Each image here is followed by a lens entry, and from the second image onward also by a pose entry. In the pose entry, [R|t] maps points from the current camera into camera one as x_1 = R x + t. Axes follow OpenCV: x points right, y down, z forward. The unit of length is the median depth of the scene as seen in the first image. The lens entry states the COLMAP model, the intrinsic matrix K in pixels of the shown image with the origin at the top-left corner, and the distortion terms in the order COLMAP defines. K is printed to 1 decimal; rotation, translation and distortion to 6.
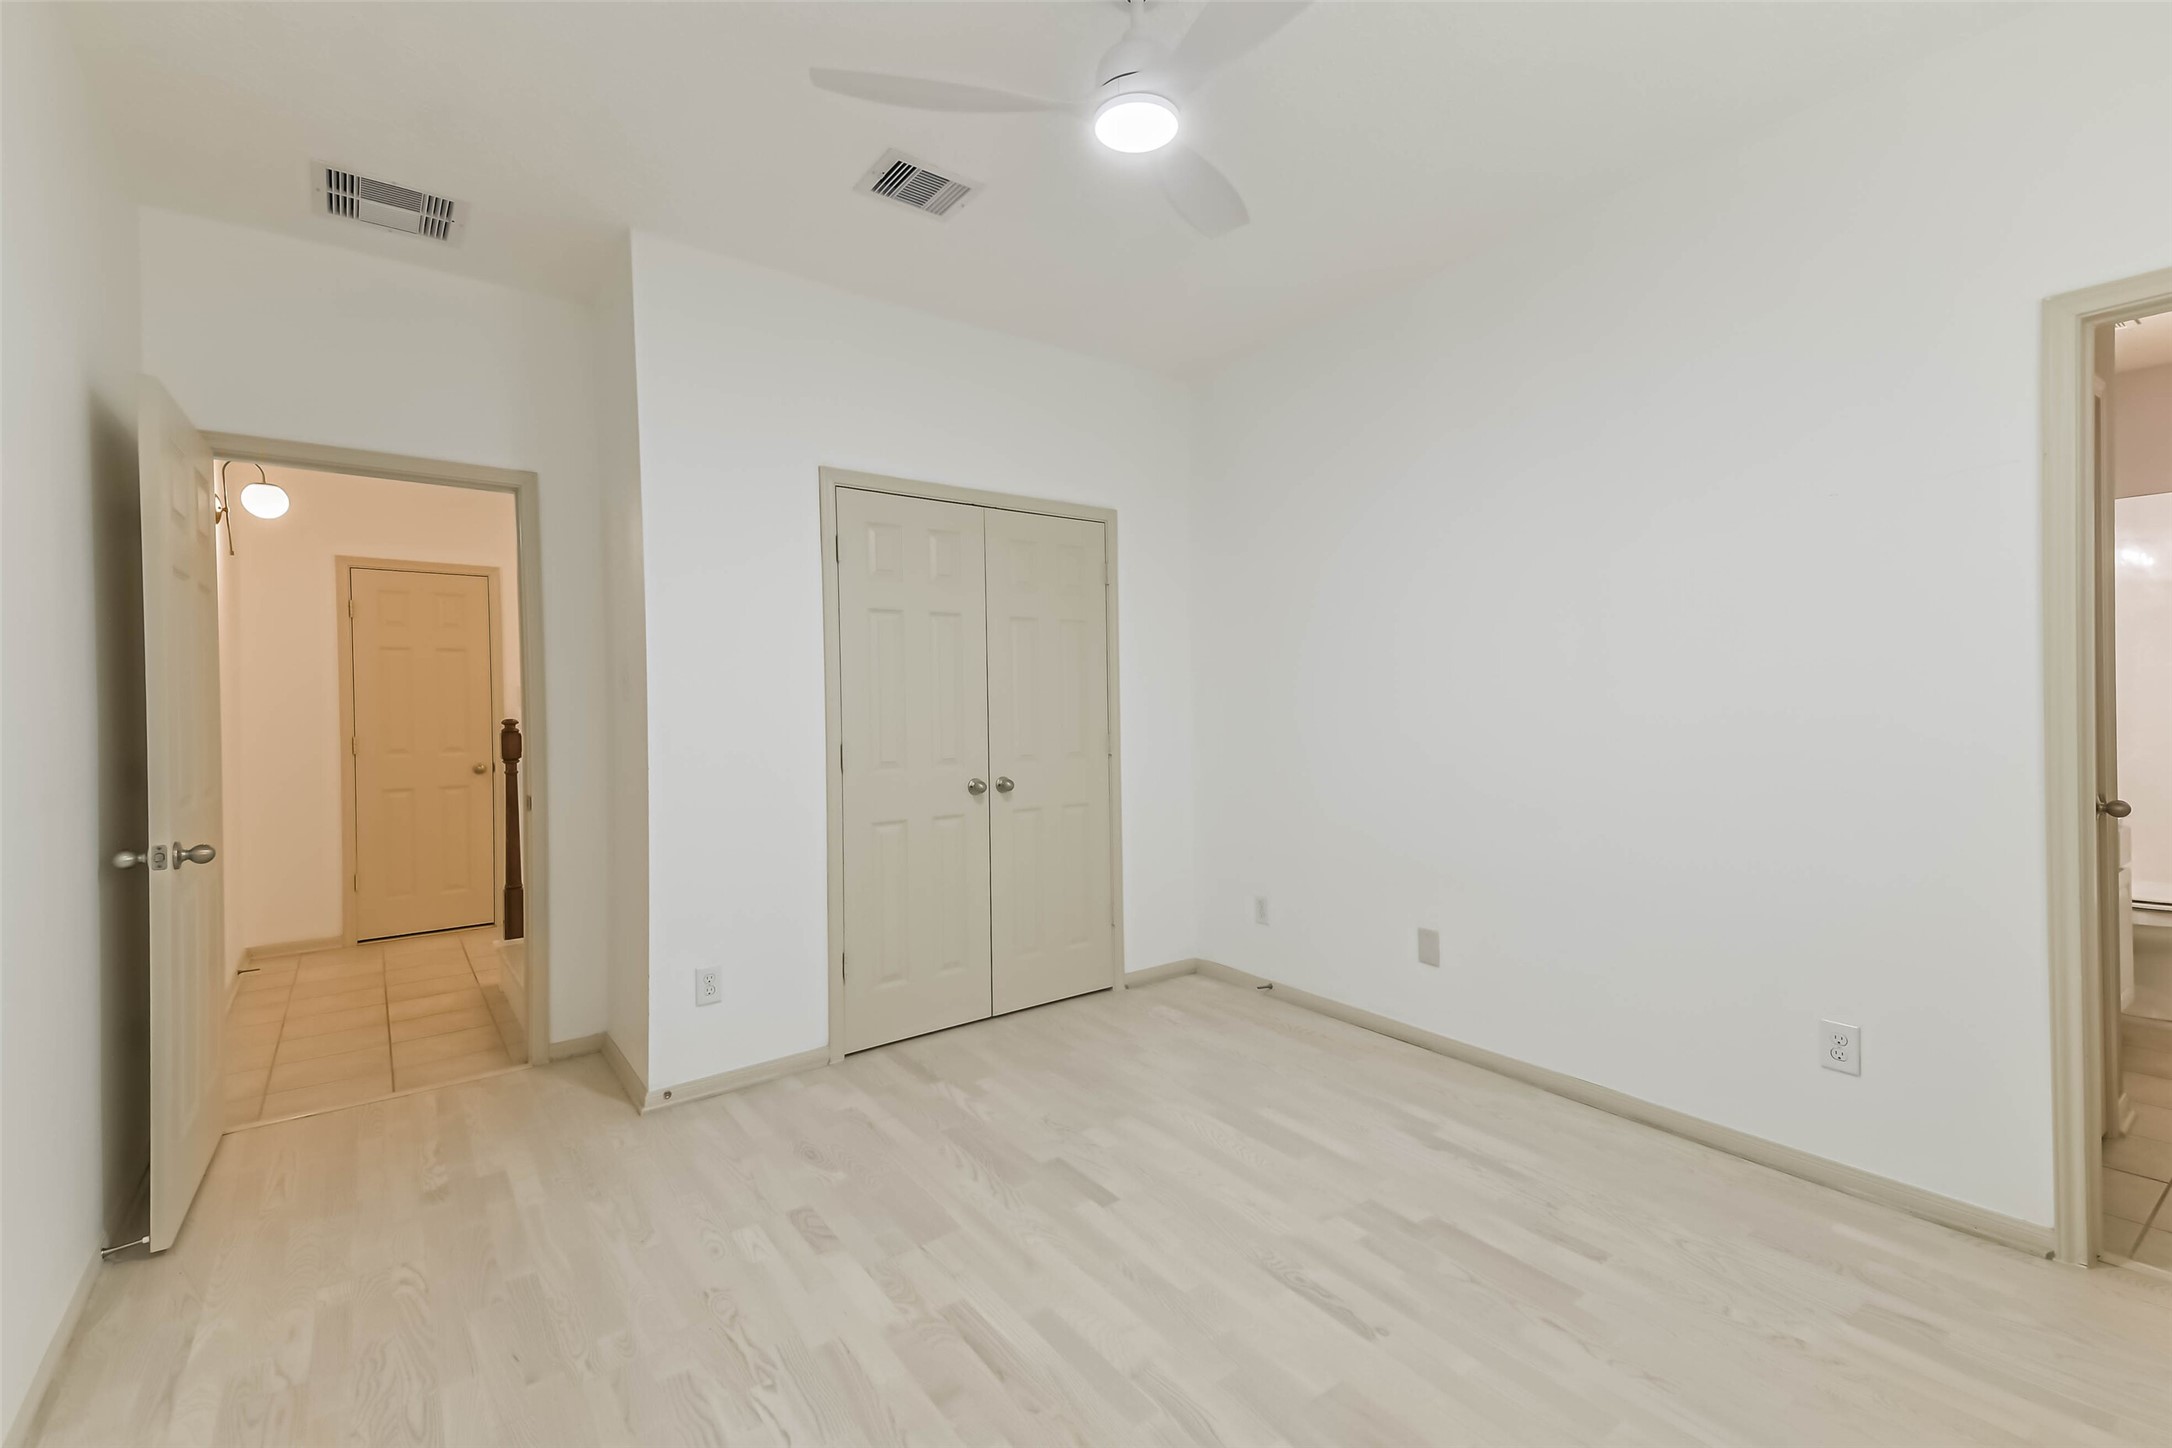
lens RADIAL K [[963.5, 0, 1085.1], [0, 963.5, 711.0], [0, 0, 1]] dist [0.039656, -0.025249]
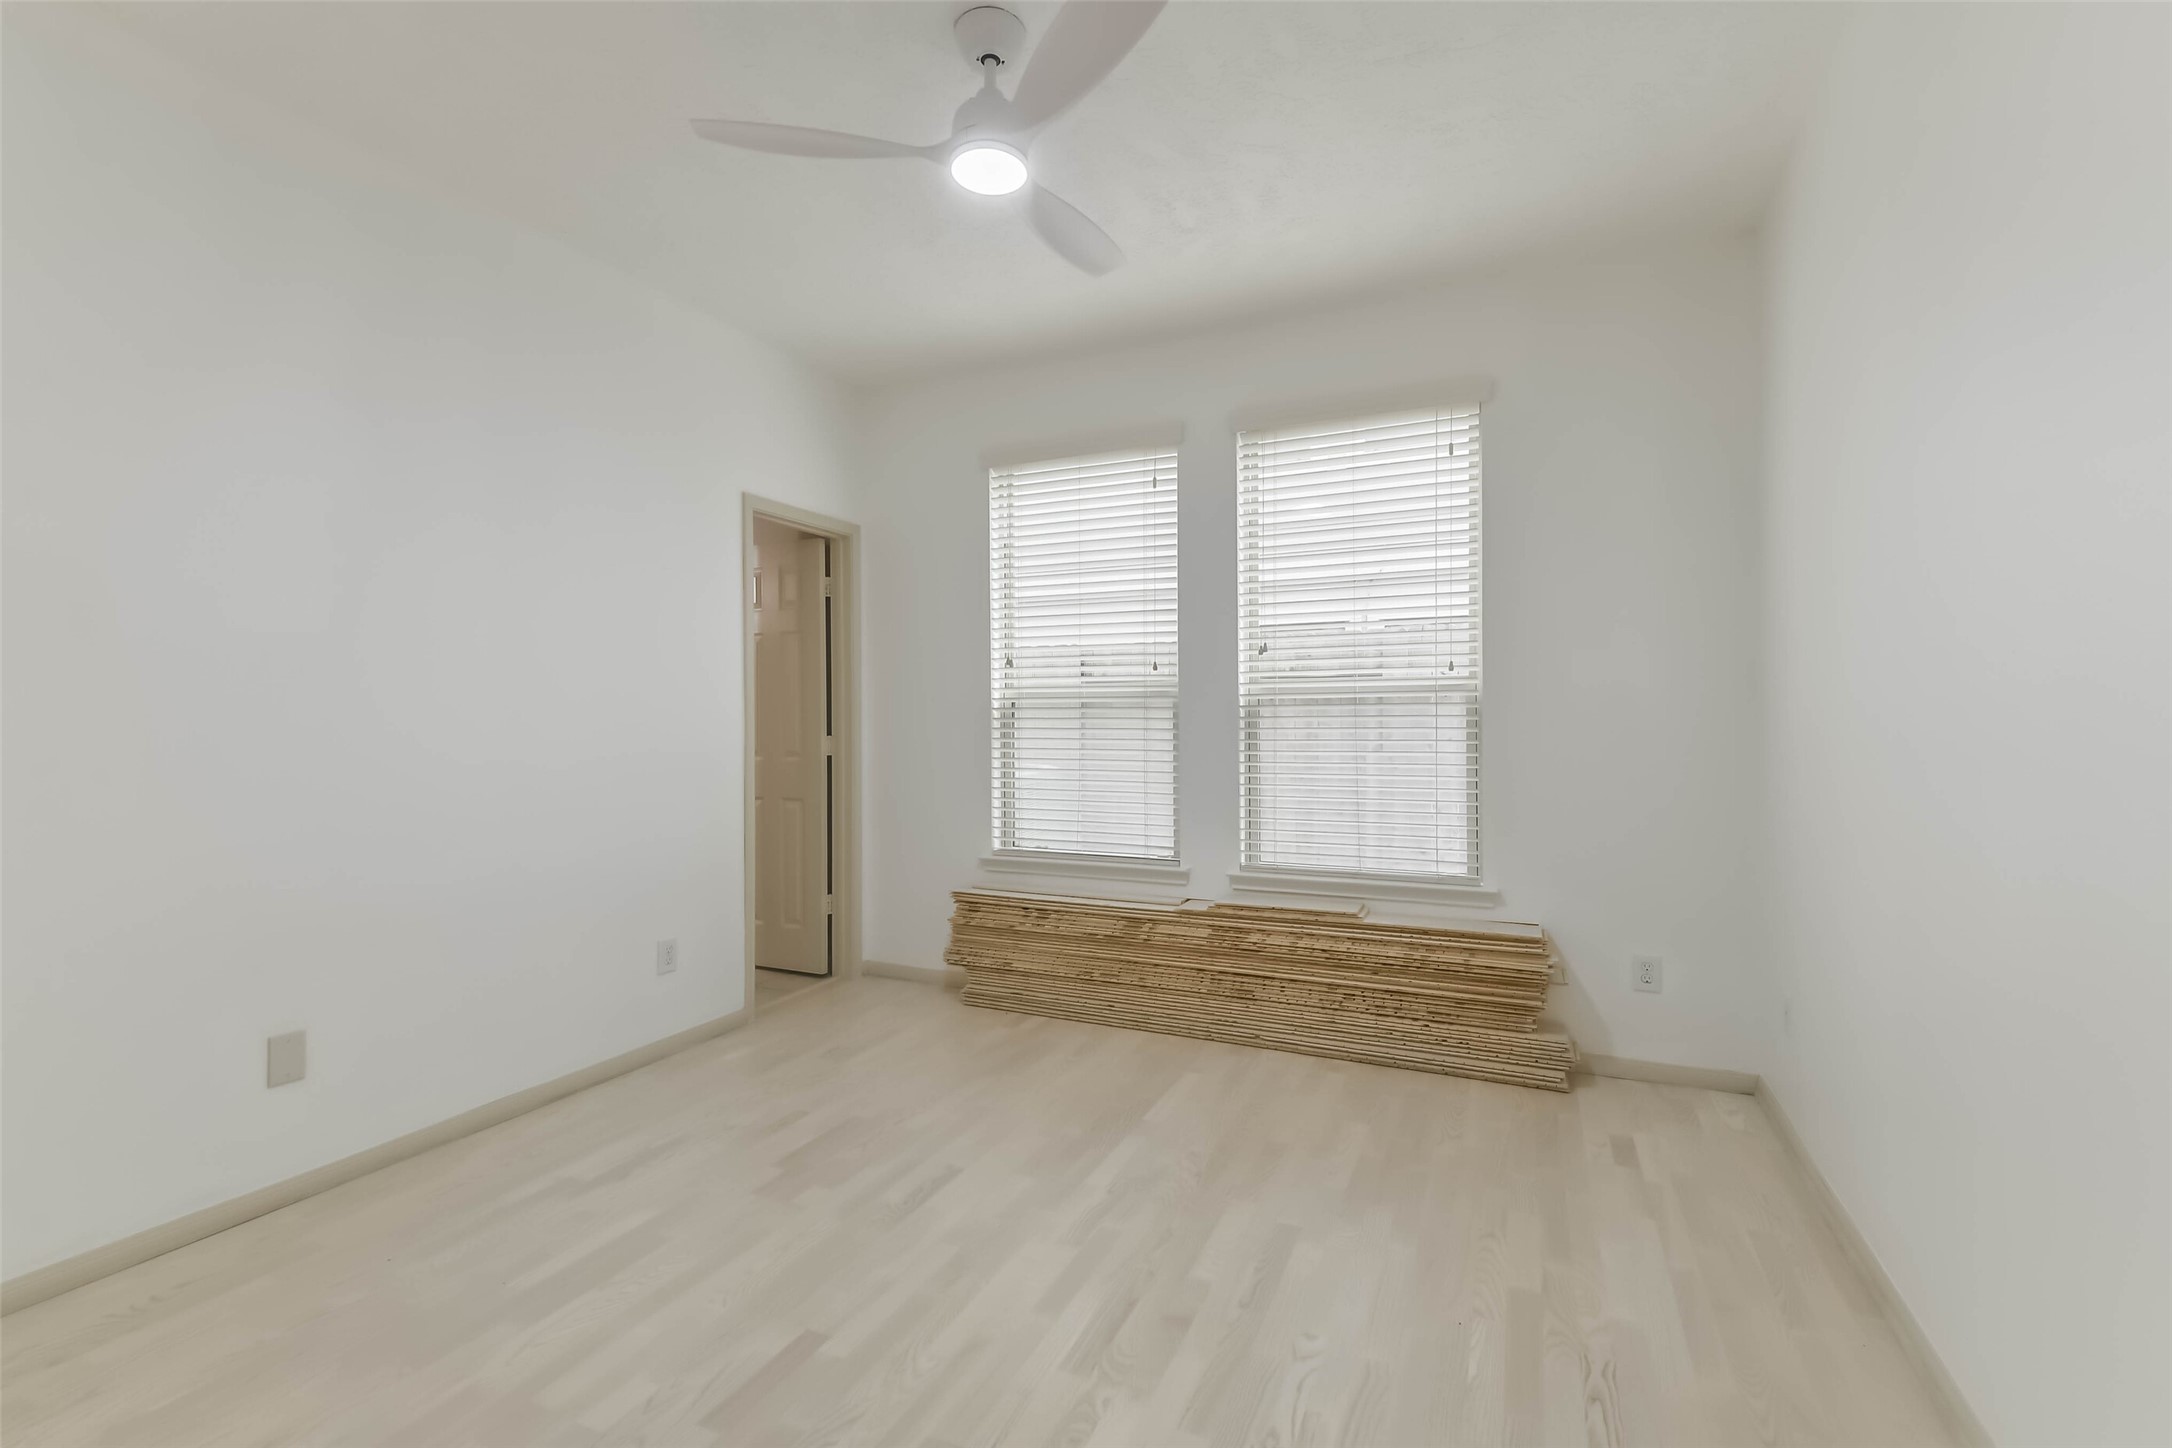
lens RADIAL K [[963.5, 0, 1085.1], [0, 963.5, 711.0], [0, 0, 1]] dist [0.039656, -0.025249]
pose [[-0.499334, 0.008990, 0.866363, -0.840248], [0.012264, 0.999919, -0.003307, 0.000888], [-0.866323, 0.008974, -0.499404, 1.296510]]
